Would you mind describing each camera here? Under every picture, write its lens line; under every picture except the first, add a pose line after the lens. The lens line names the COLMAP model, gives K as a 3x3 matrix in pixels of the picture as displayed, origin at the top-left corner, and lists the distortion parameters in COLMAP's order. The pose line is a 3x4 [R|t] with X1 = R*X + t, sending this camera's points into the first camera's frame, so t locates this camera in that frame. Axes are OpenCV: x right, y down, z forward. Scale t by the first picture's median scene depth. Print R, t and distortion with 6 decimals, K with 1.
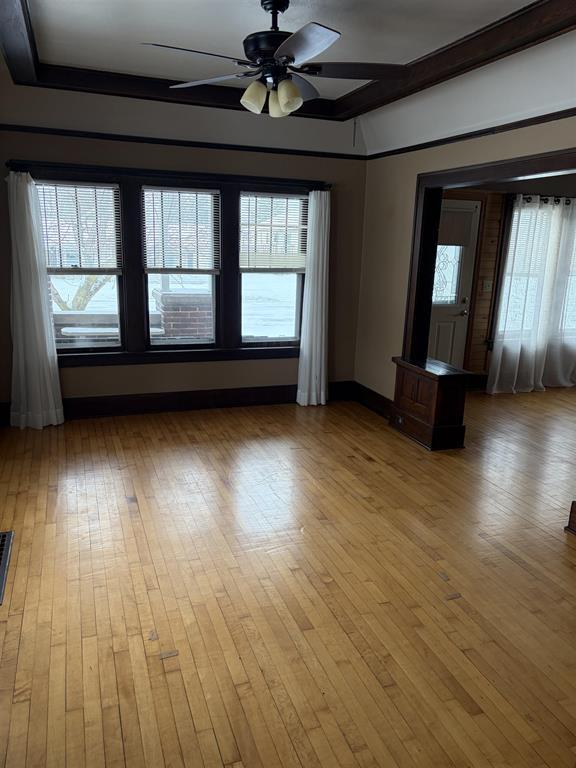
lens RADIAL K [[577.1, 0, 286.5], [0, 577.1, 380.6], [0, 0, 1]] dist [0.044681, -0.045013]
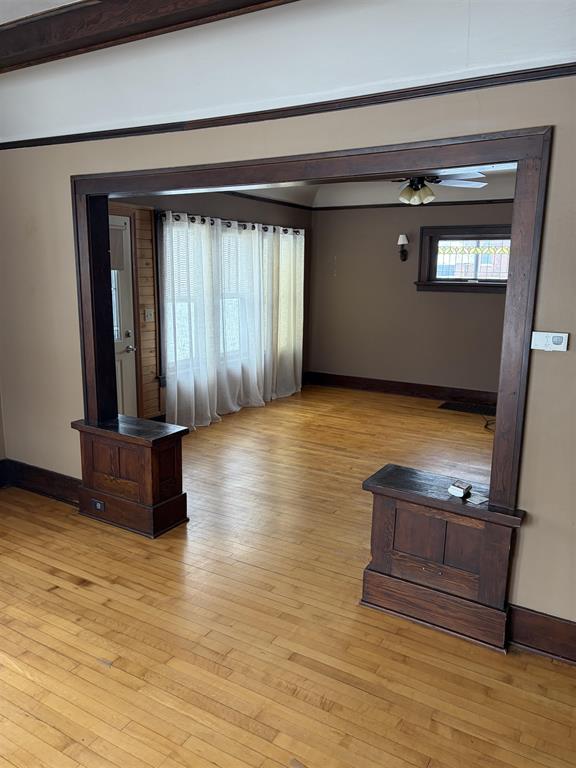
lens RADIAL K [[577.1, 0, 287.8], [0, 577.1, 382.8], [0, 0, 1]] dist [0.044681, -0.045013]
pose [[0.777200, -0.144760, 0.612376, -0.045428], [0.162822, 0.986299, 0.026505, -0.063321], [-0.607823, 0.079109, 0.790122, 0.240595]]
